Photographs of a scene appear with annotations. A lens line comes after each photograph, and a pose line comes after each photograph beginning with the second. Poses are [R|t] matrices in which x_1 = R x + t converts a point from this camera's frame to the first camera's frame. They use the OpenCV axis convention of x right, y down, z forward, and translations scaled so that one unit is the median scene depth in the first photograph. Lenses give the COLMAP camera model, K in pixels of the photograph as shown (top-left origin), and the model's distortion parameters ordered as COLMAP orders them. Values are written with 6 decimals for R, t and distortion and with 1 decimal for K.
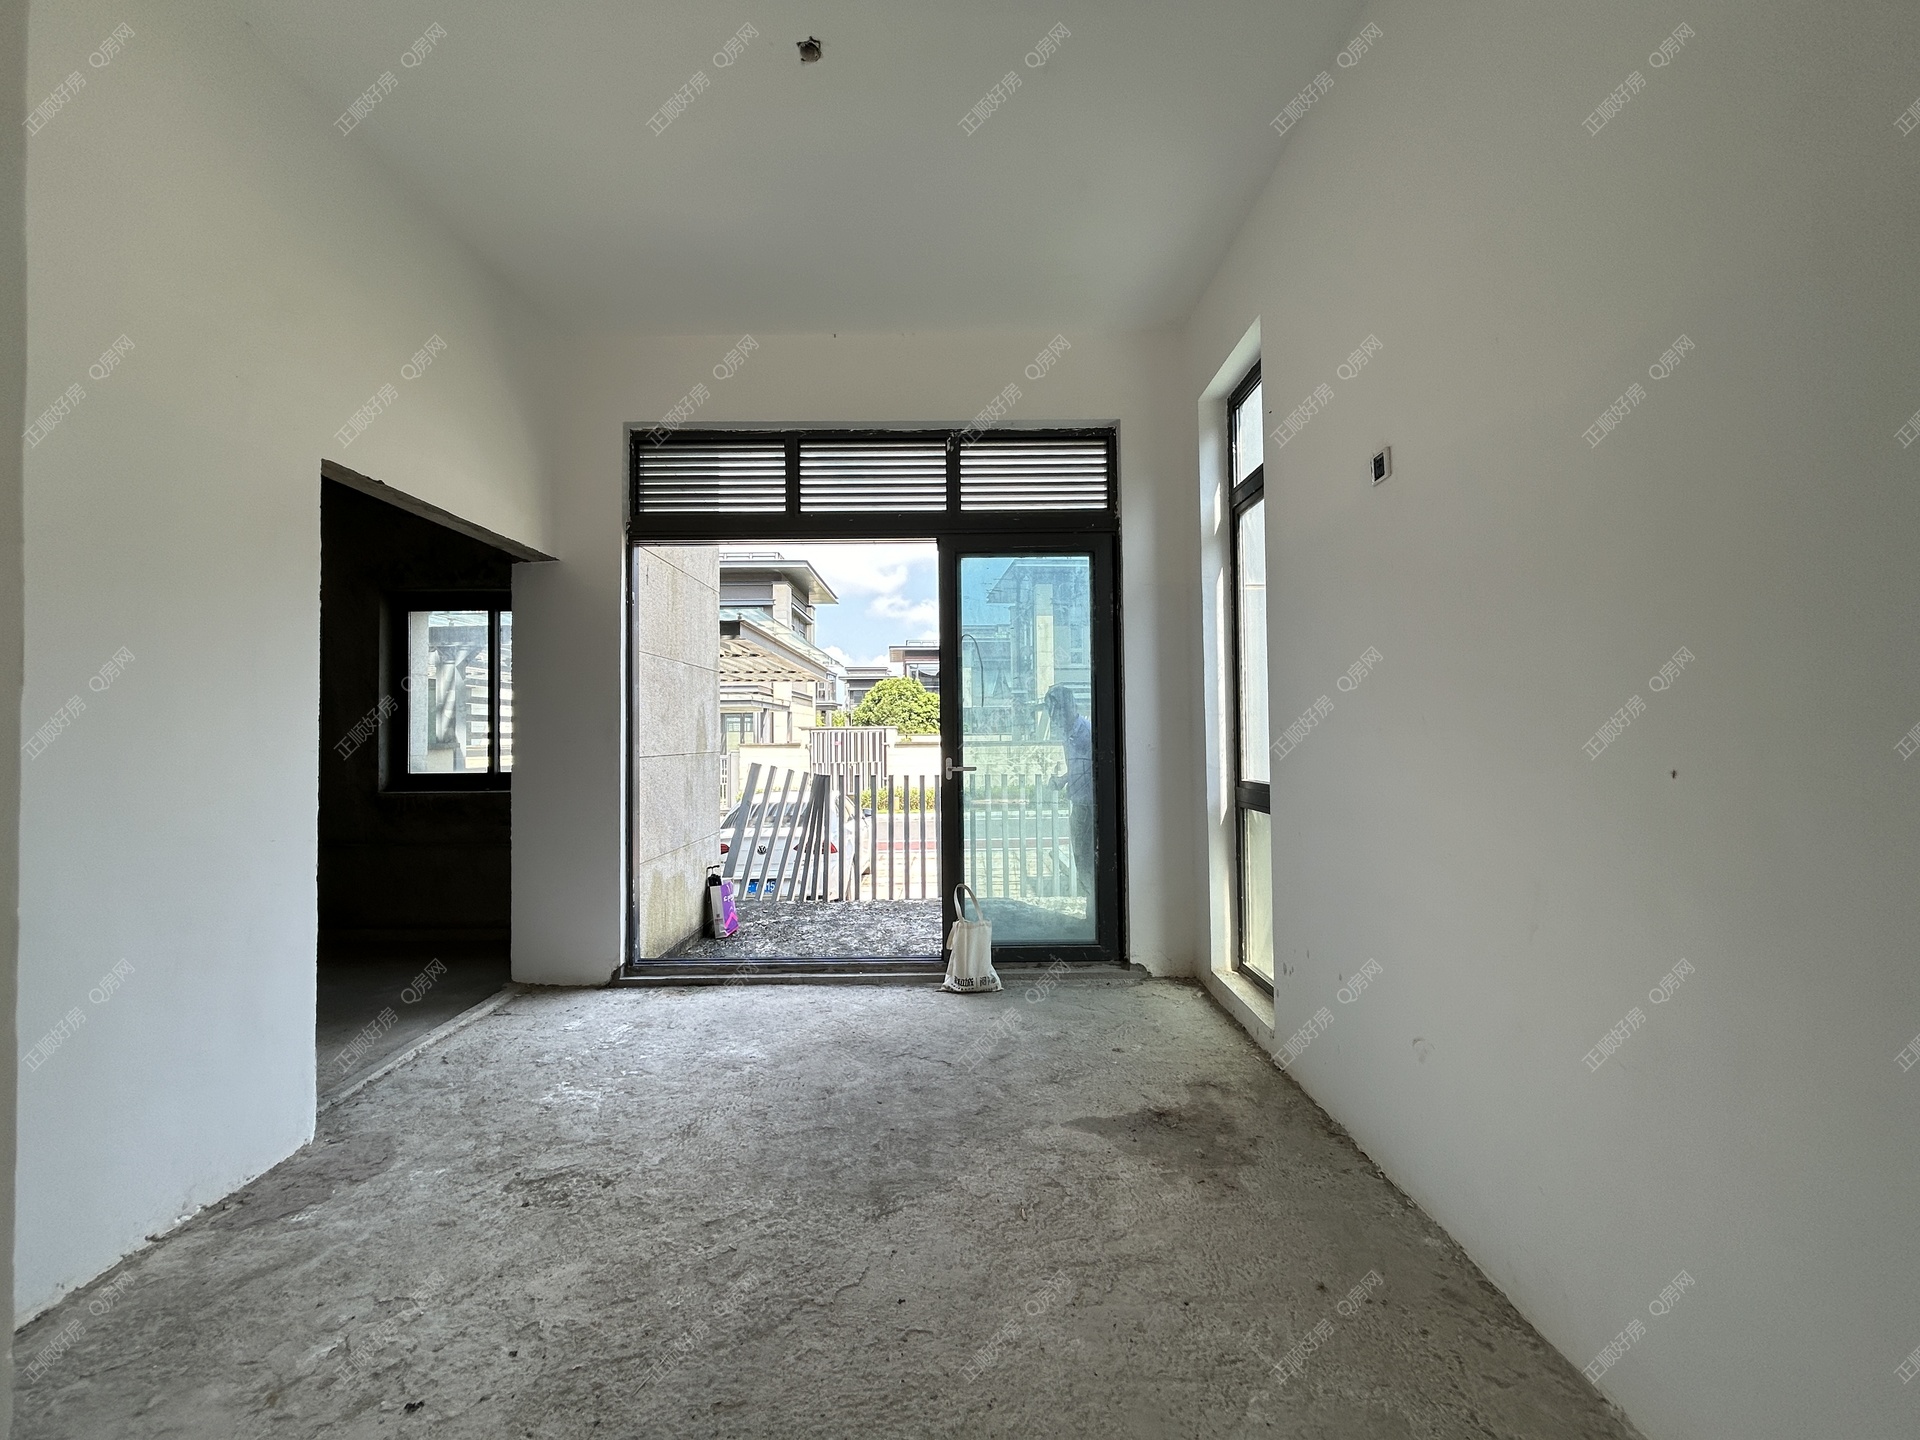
lens RADIAL K [[773.7, 0, 968.9], [0, 773.7, 723.9], [0, 0, 1]] dist [0.000946, -0.000290]
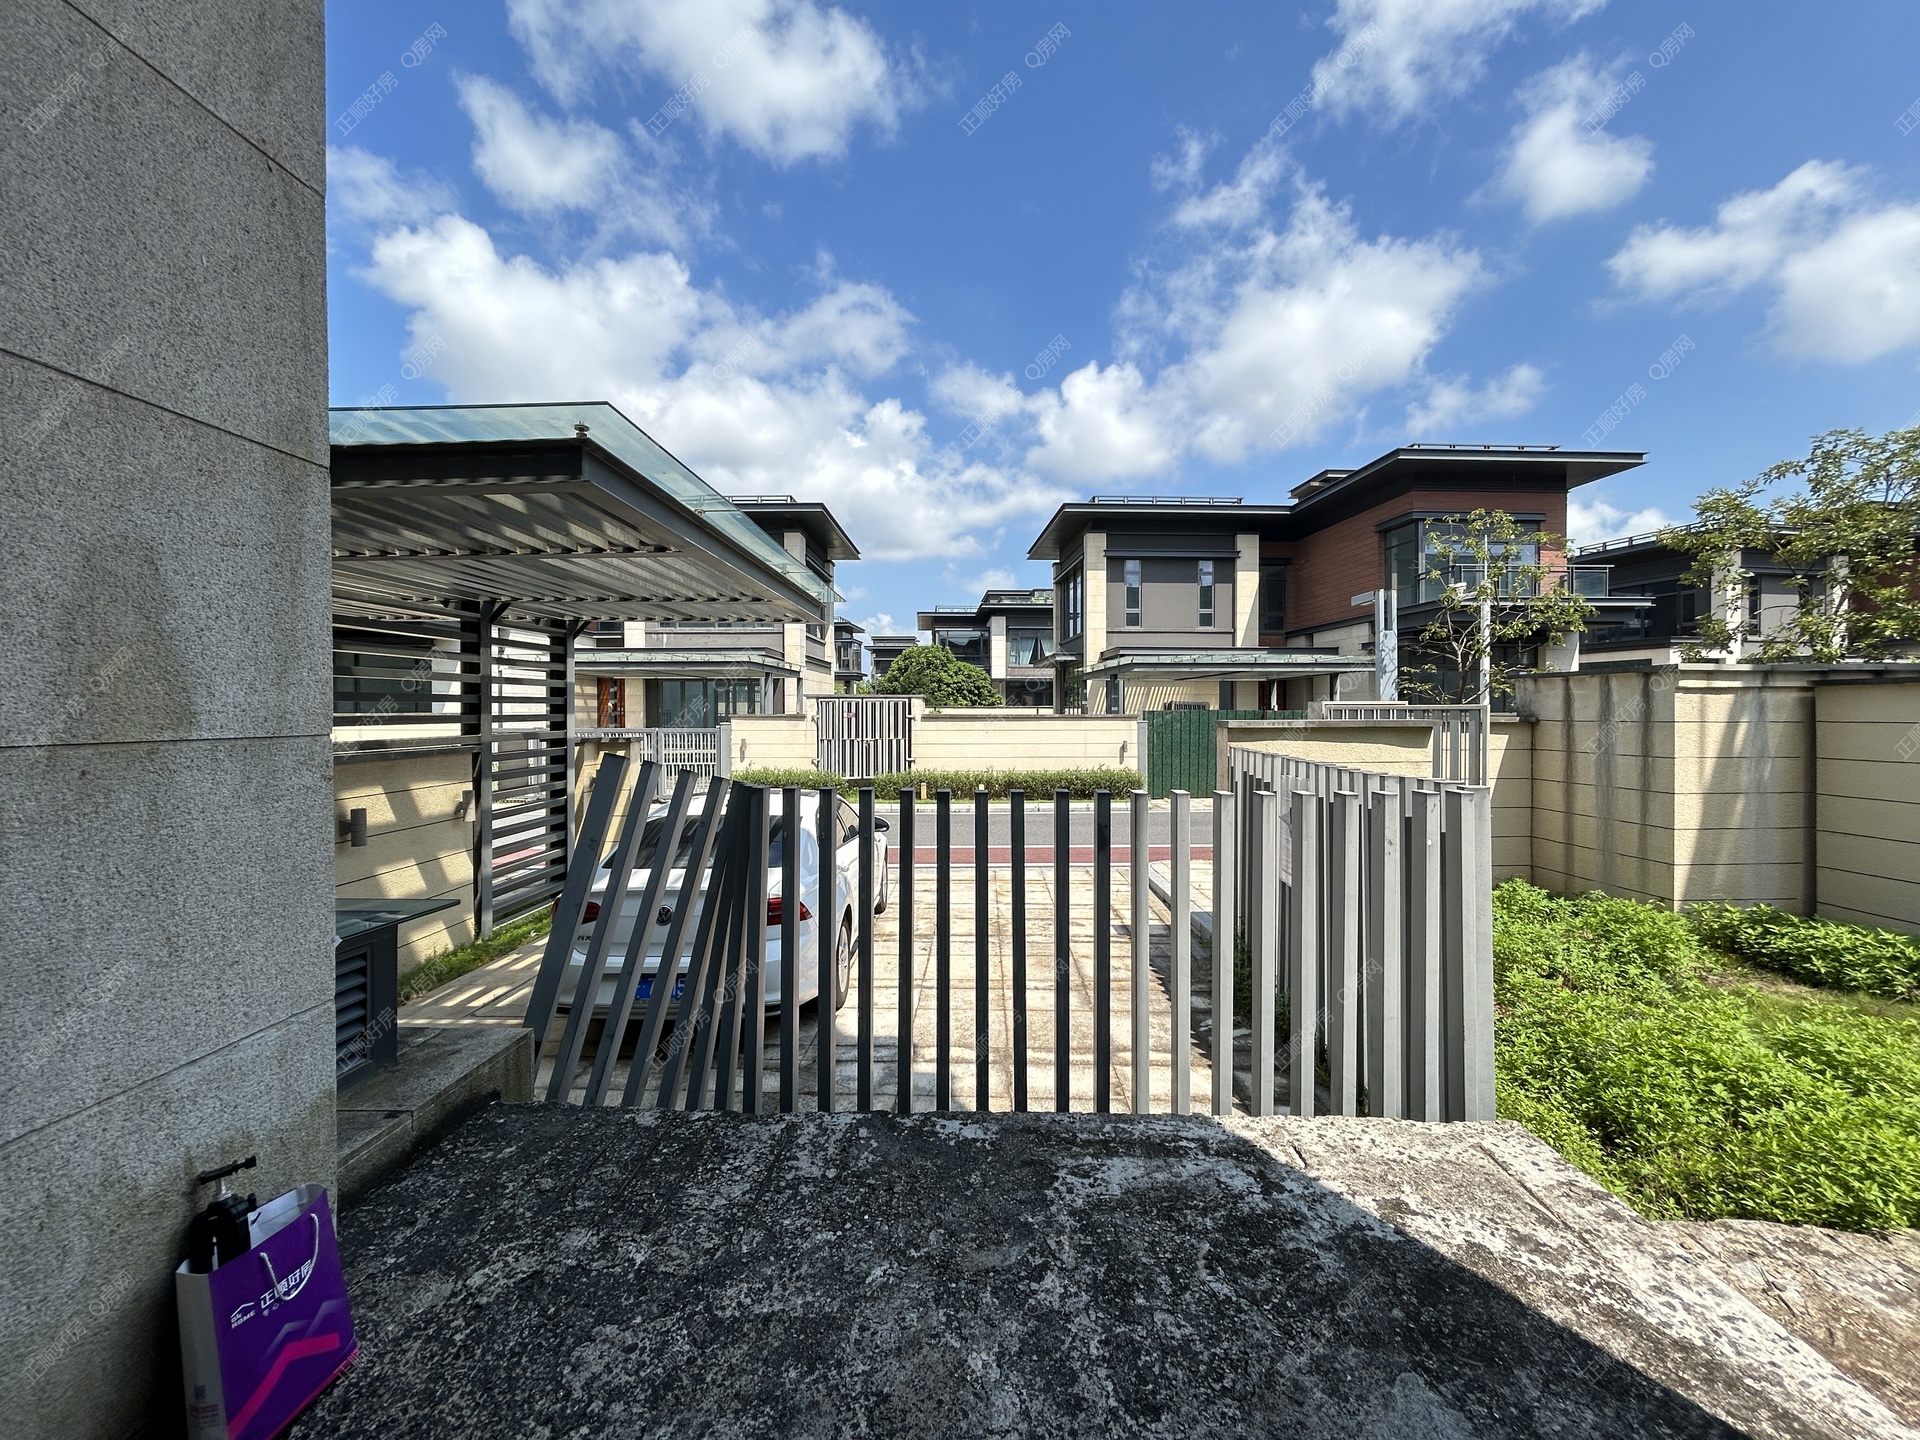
lens RADIAL K [[773.7, 0, 962.4], [0, 773.7, 712.6], [0, 0, 1]] dist [0.000946, -0.000290]
pose [[0.998975, 0.011071, -0.043884, -0.055978], [-0.010231, 0.999761, 0.019318, 0.017260], [0.044087, -0.018849, 0.998850, 0.625936]]
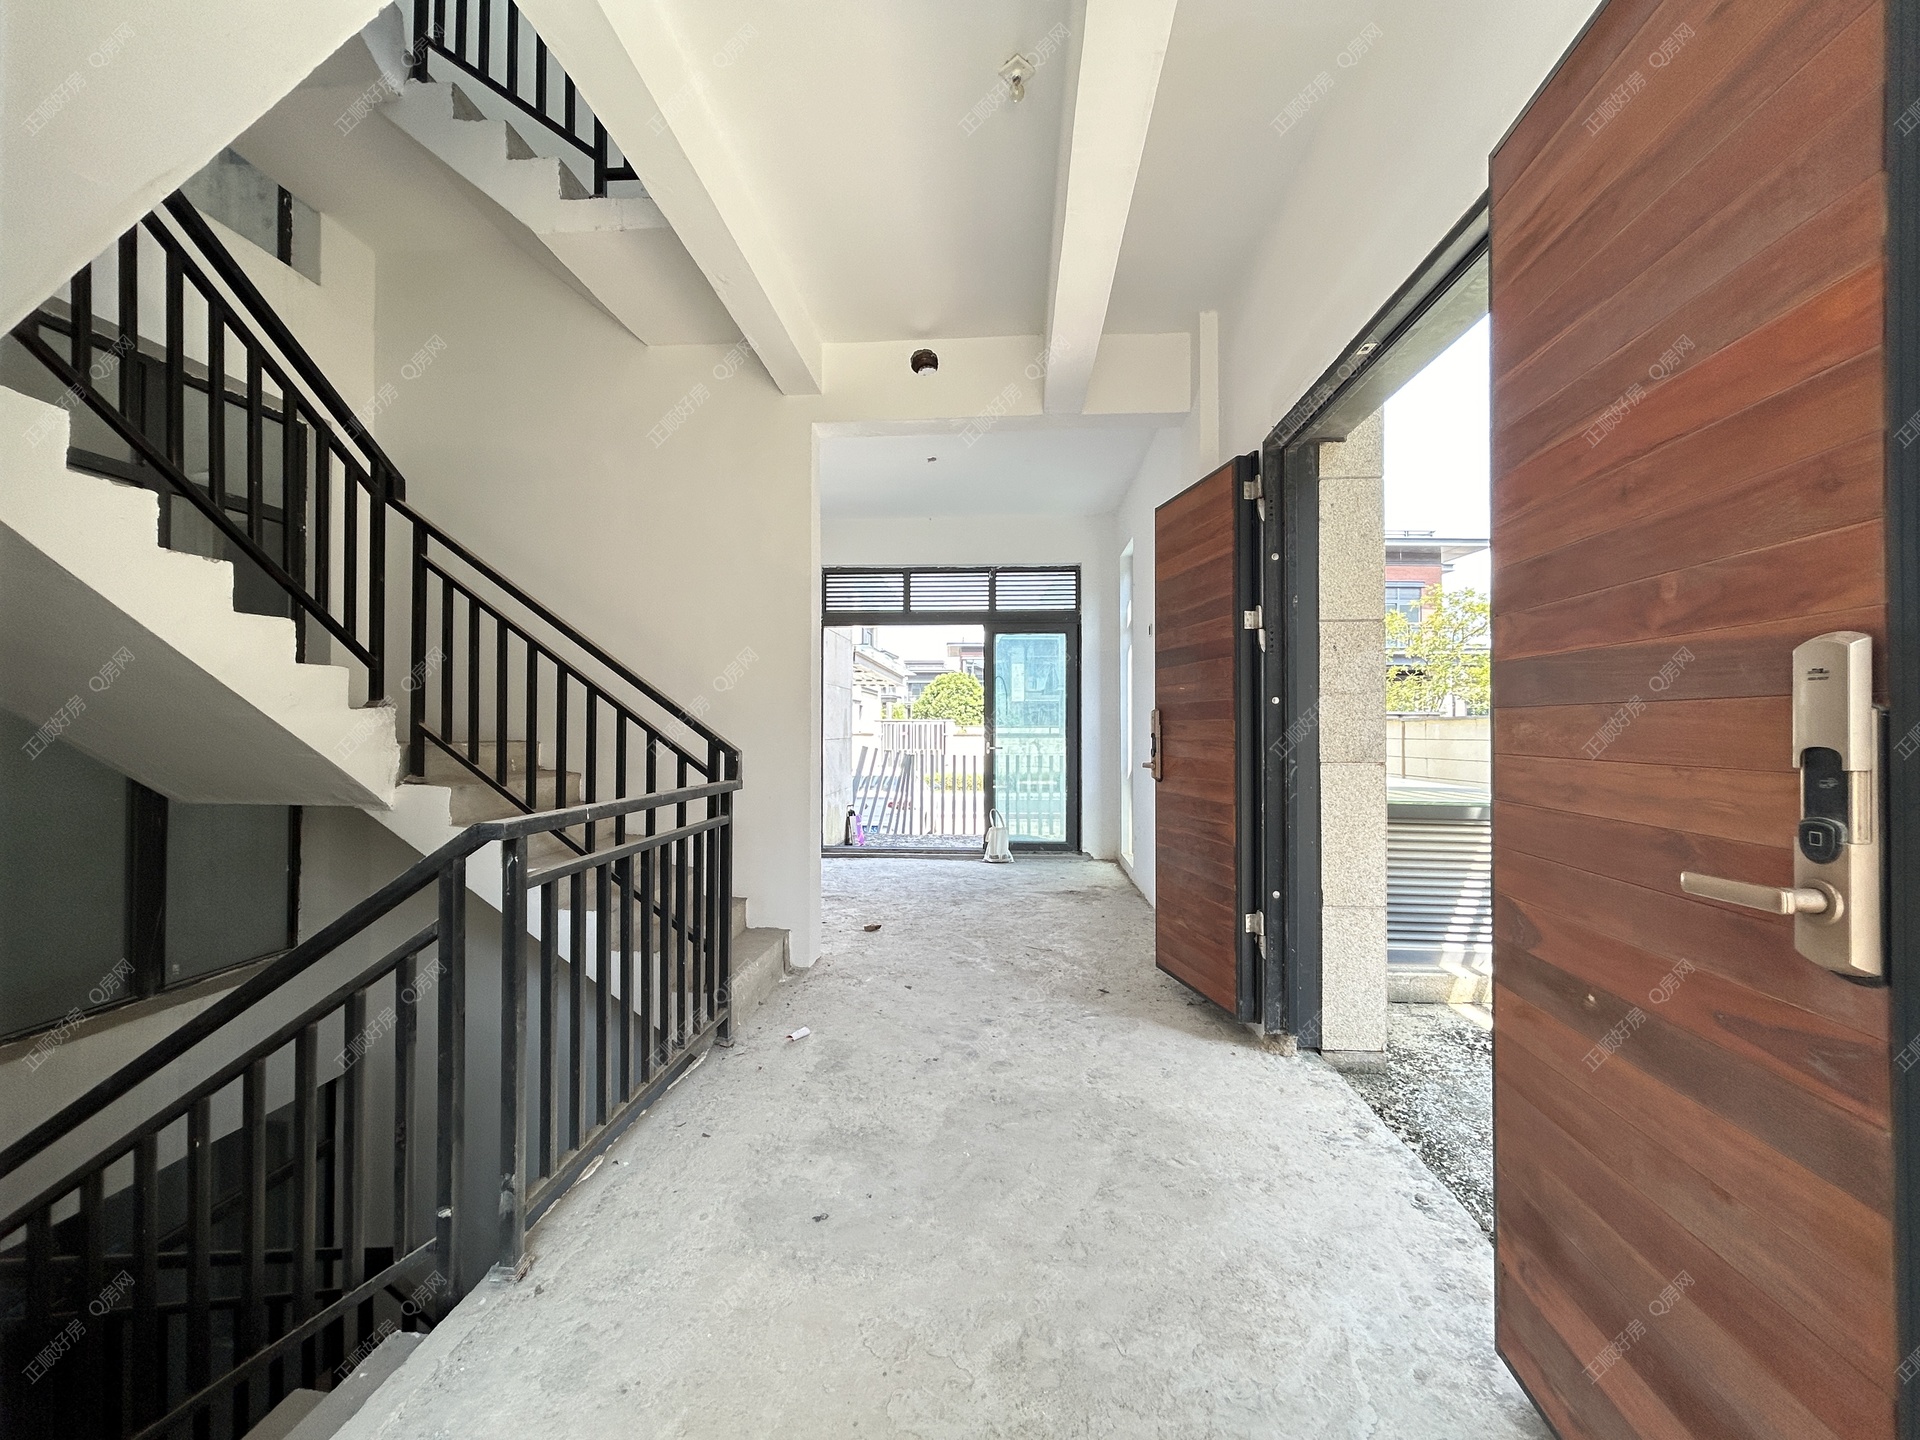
lens RADIAL K [[773.7, 0, 958.7], [0, 773.7, 719.5], [0, 0, 1]] dist [0.000946, -0.000290]
pose [[0.996354, 0.010348, -0.084681, 0.035320], [-0.009884, 0.999934, 0.005899, -0.012510], [0.084736, -0.005041, 0.996391, -0.506327]]
